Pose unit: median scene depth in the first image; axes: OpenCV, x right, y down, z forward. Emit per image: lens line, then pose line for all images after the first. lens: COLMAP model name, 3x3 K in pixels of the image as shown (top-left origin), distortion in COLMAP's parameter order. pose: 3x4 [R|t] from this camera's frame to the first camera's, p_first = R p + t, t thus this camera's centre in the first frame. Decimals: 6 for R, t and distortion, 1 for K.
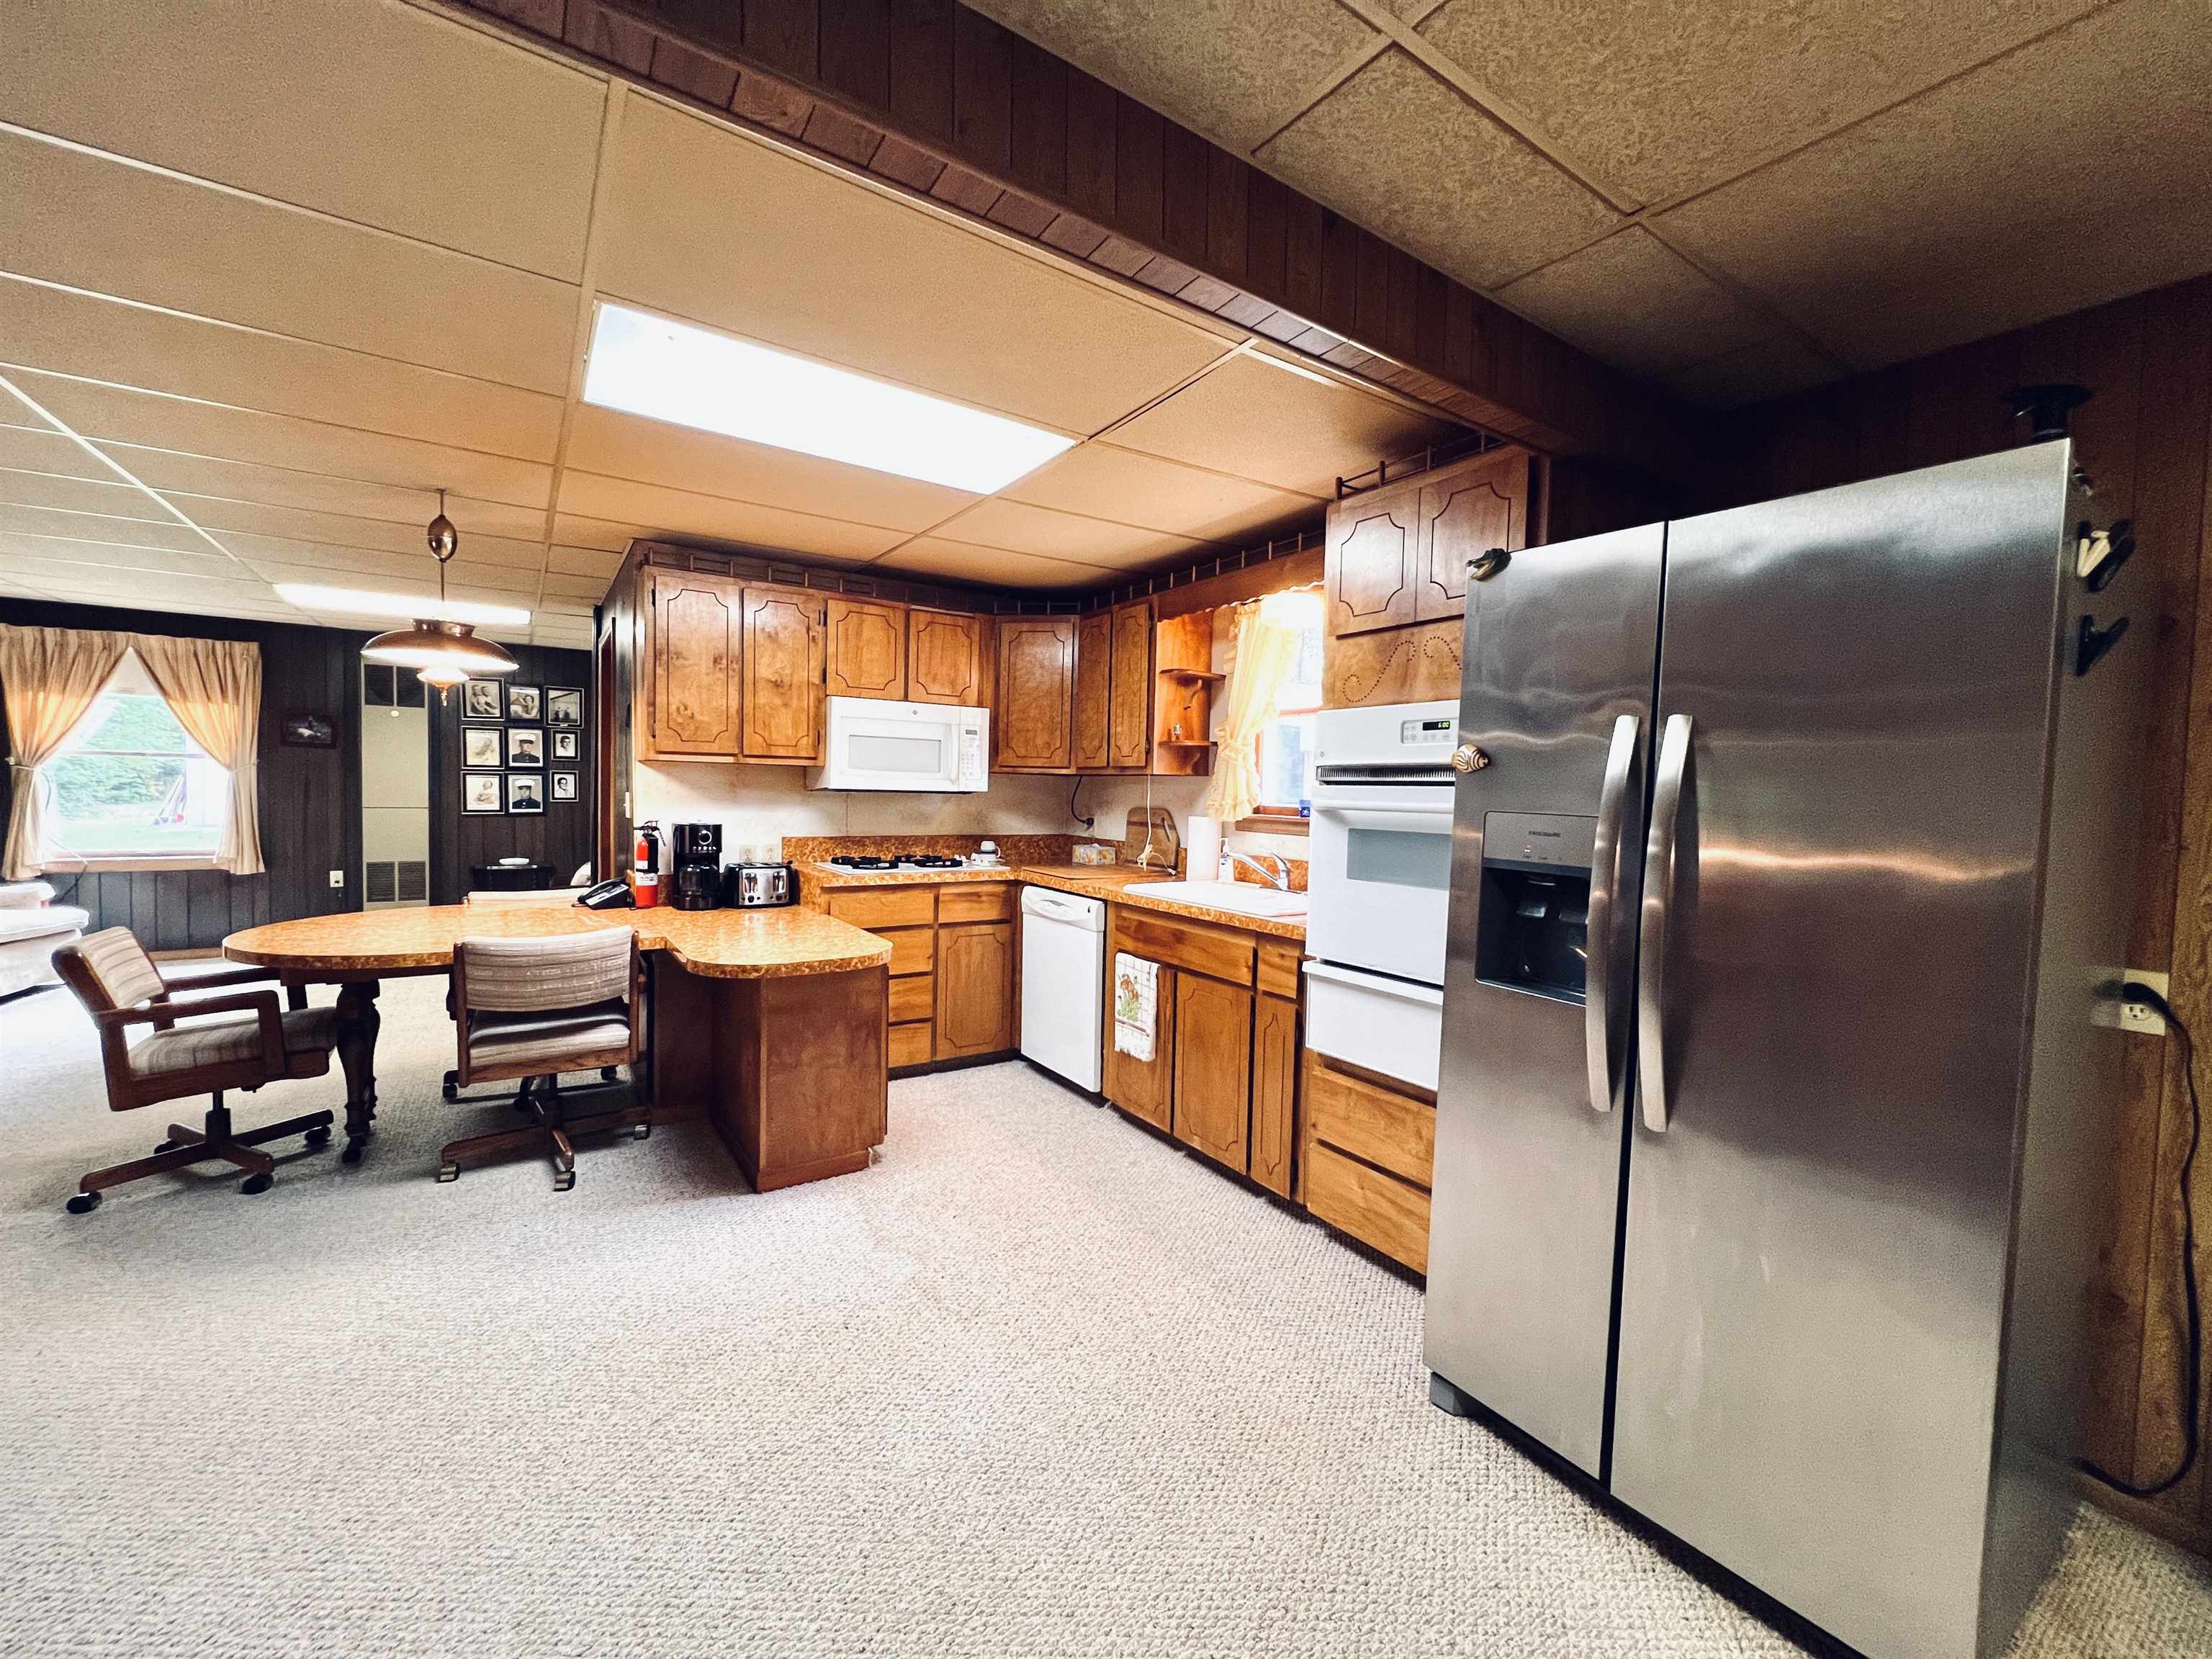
lens RADIAL K [[892.3, 0, 1105.3], [0, 892.3, 830.2], [0, 0, 1]] dist [-0.001731, 0.000104]
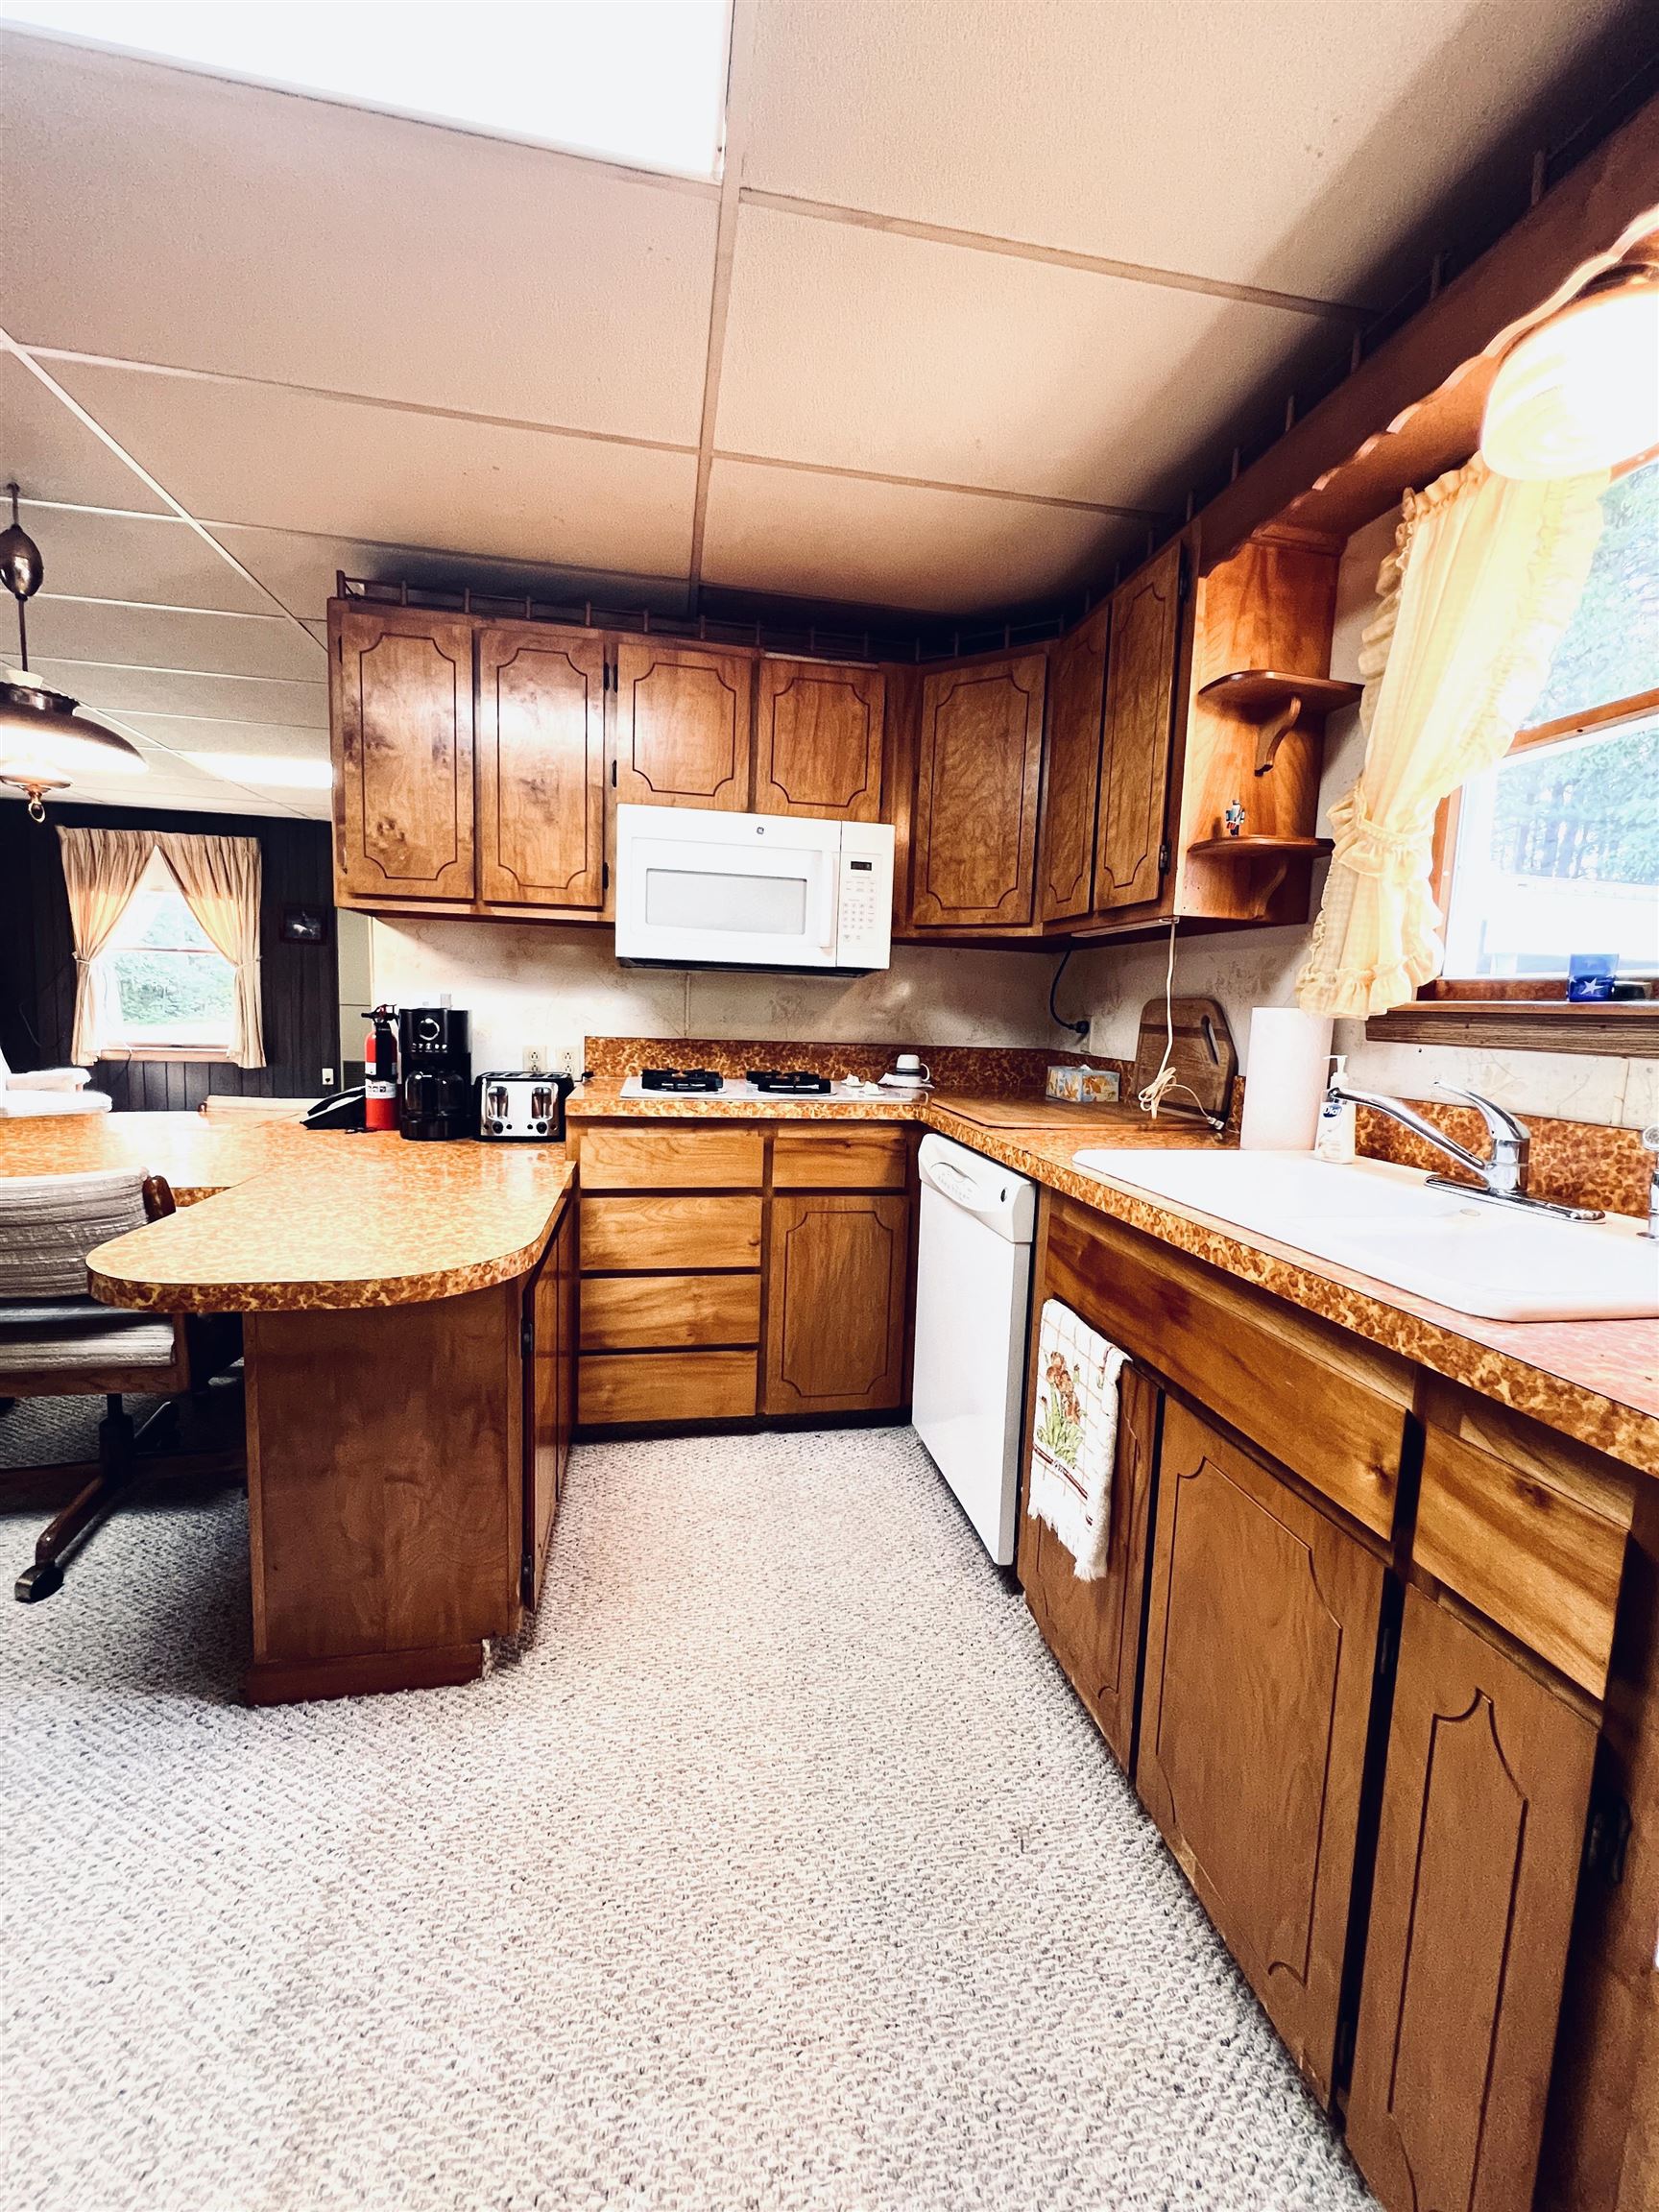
lens RADIAL K [[892.3, 0, 833.3], [0, 892.3, 1098.7], [0, 0, 1]] dist [-0.001731, 0.000104]
pose [[0.920730, 0.049764, -0.387014, 0.074193], [-0.031992, 0.998122, 0.052230, 0.014456], [0.388886, -0.035709, 0.920593, 0.485539]]
